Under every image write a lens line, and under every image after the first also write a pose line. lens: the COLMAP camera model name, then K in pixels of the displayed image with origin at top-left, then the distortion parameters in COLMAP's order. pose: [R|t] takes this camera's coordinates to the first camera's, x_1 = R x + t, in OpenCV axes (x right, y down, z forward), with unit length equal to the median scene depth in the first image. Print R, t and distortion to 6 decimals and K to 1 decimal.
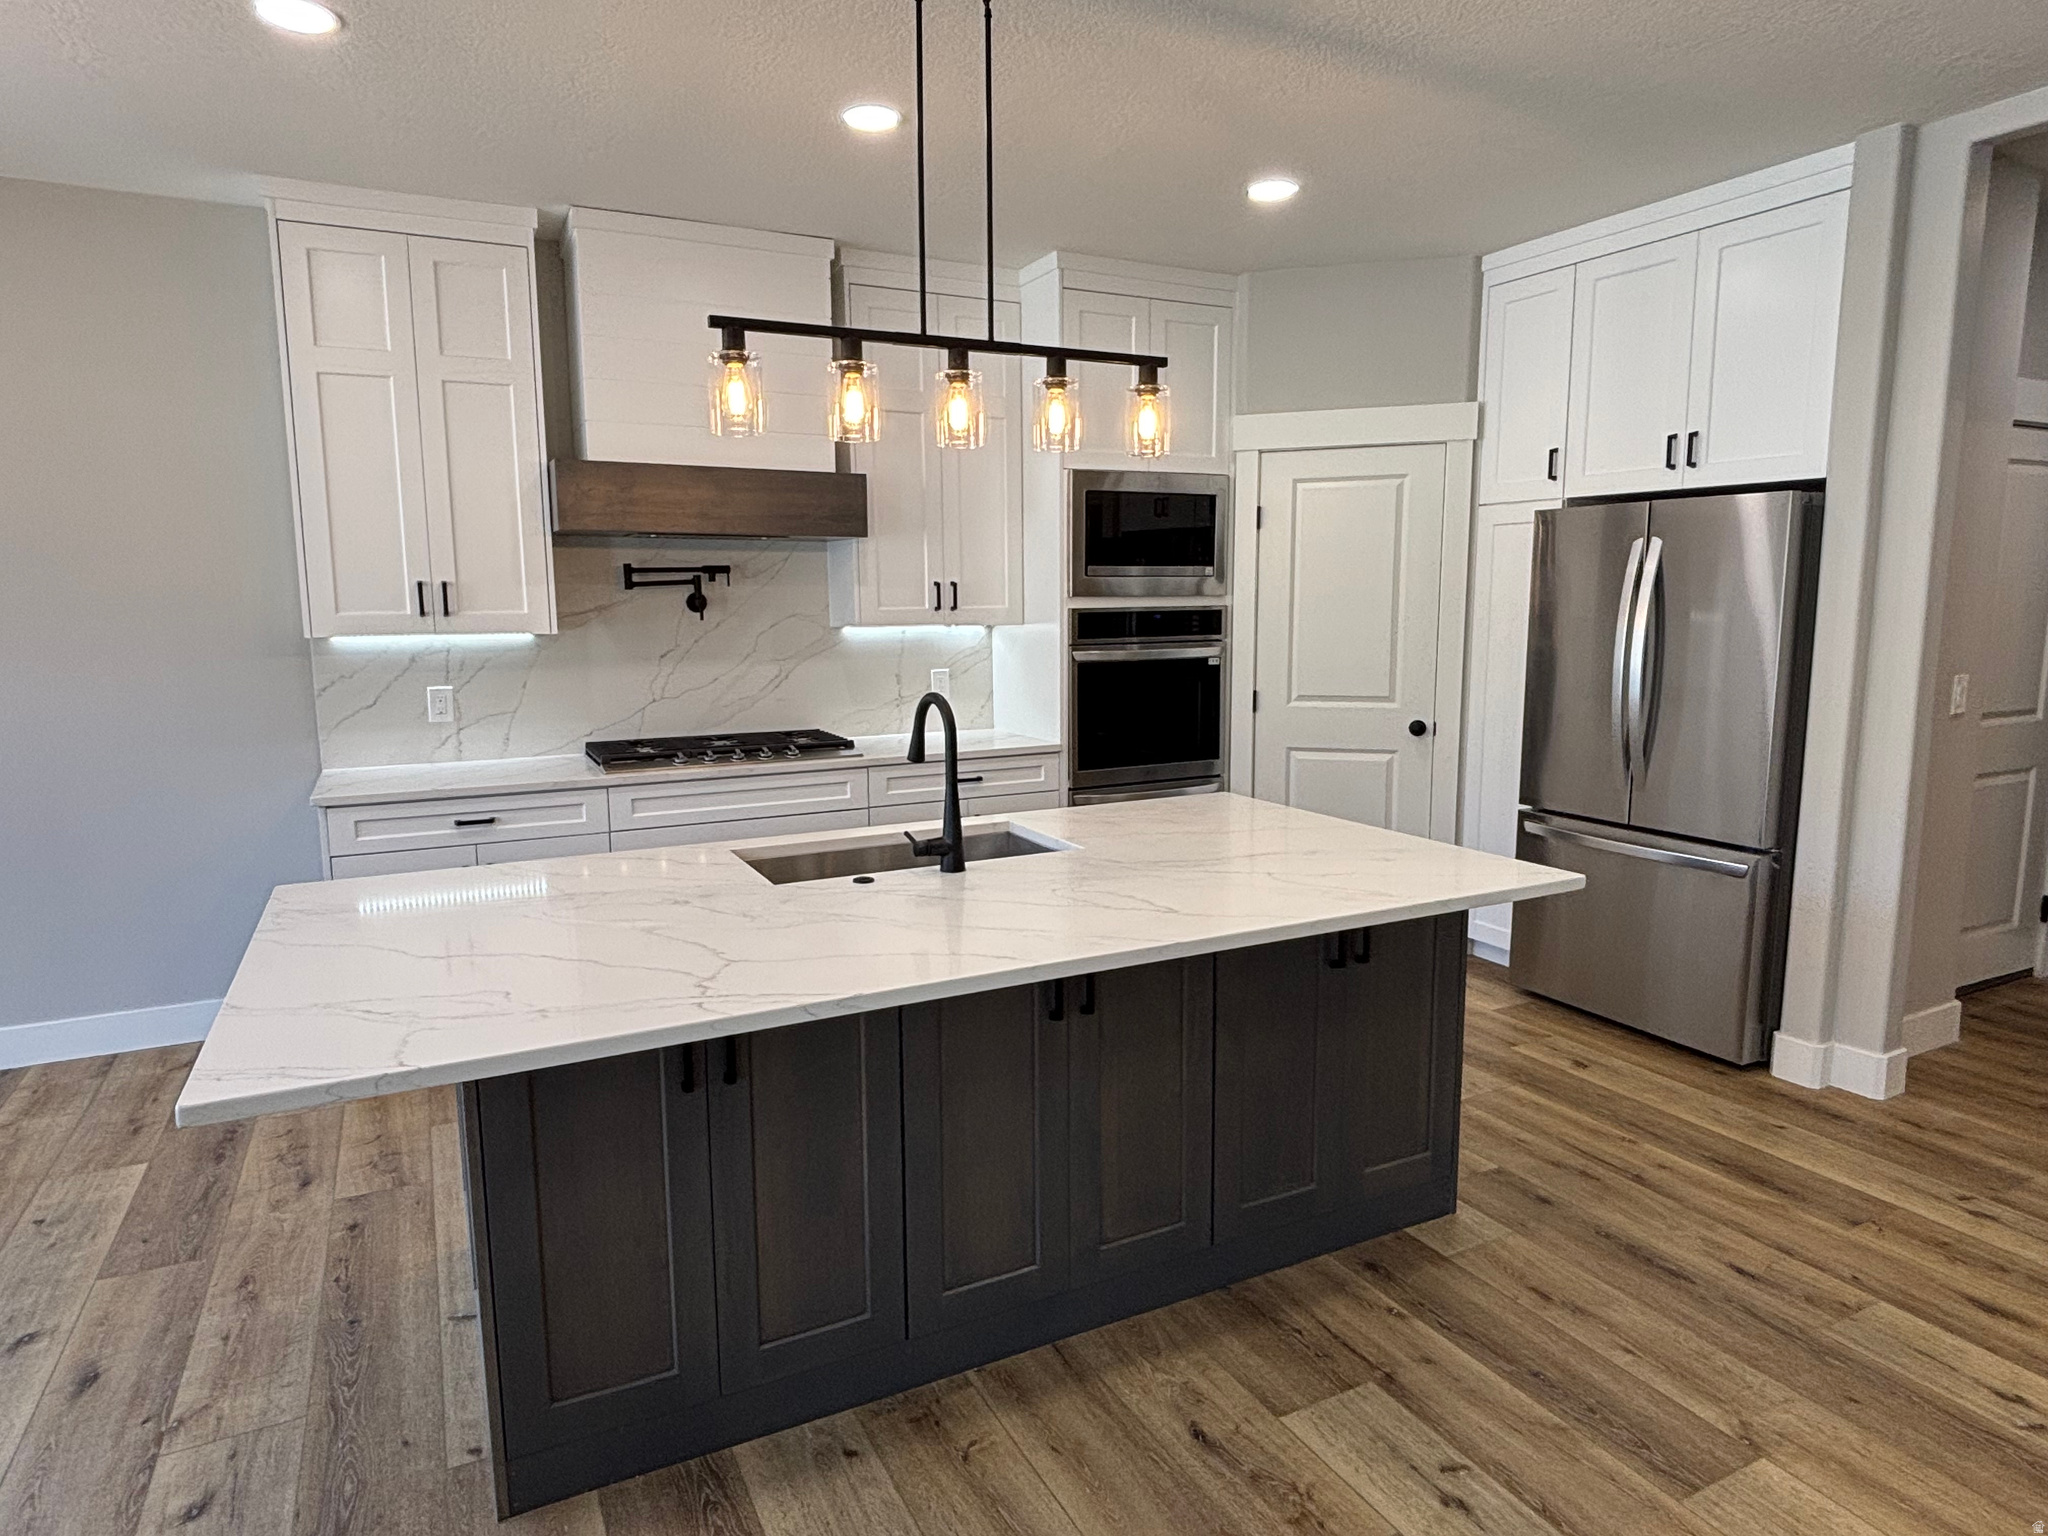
lens RADIAL K [[1199.1, 0, 1024.0], [0, 1199.1, 768.0], [0, 0, 1]] dist [0.007167, 0.001661]
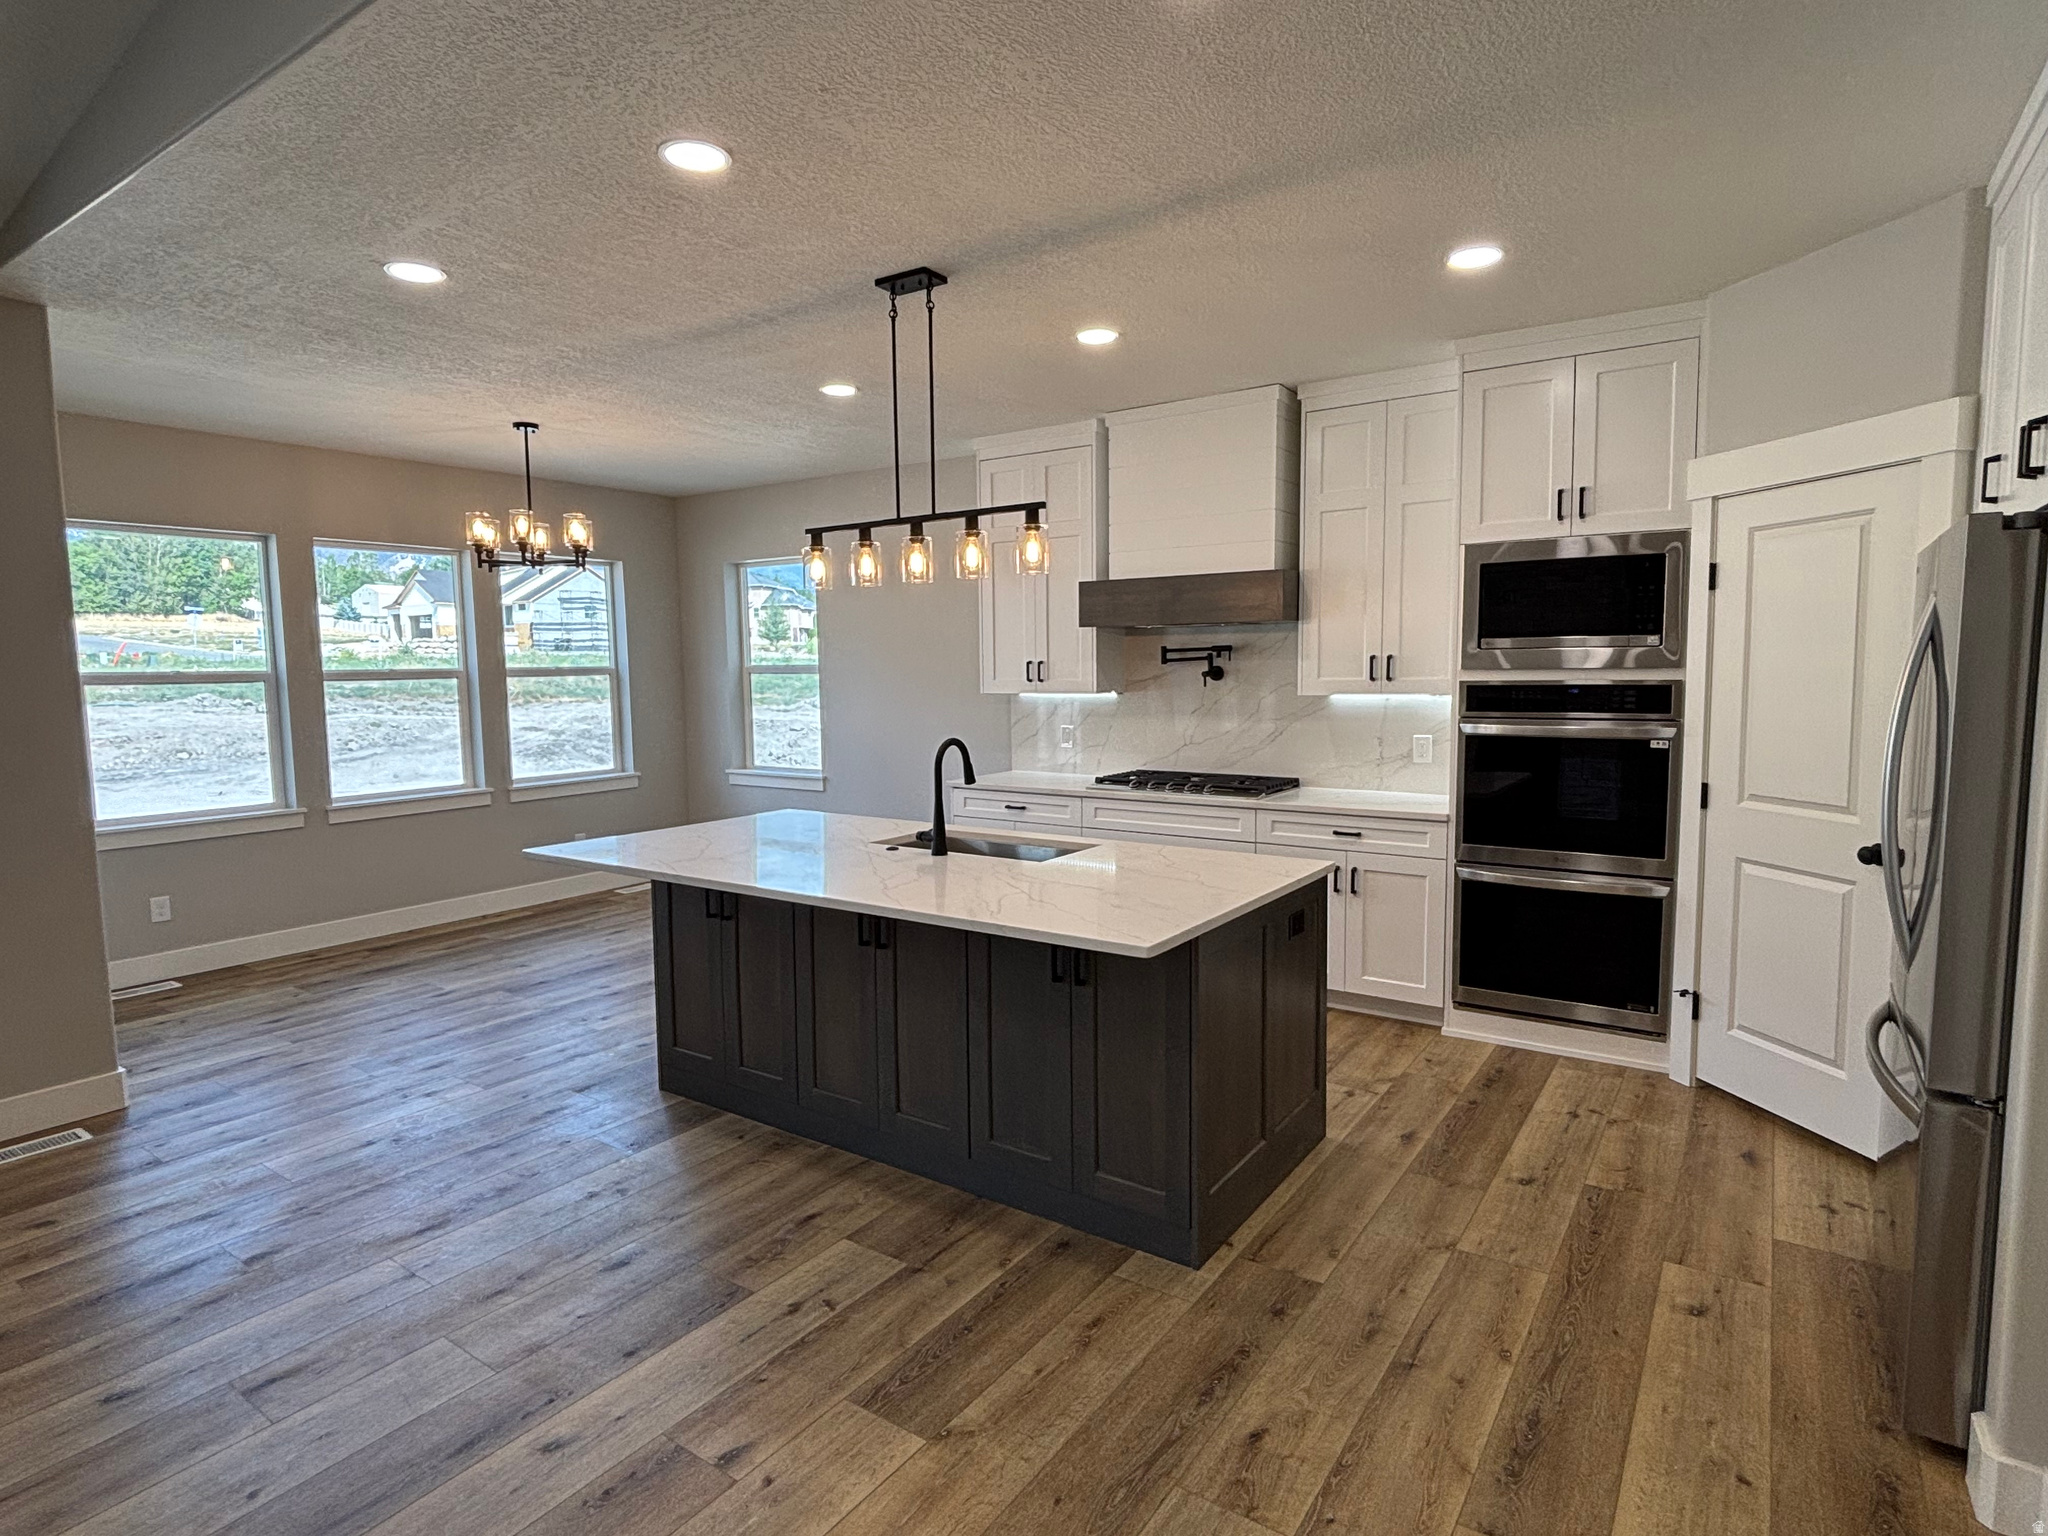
lens RADIAL K [[1091.2, 0, 1024.0], [0, 1091.2, 768.0], [0, 0, 1]] dist [0.004197, 0.000837]
pose [[0.471077, 0.085084, -0.877979, 0.821770], [-0.118224, 0.992447, 0.032745, -0.056528], [0.874134, 0.088372, 0.477578, 0.288796]]
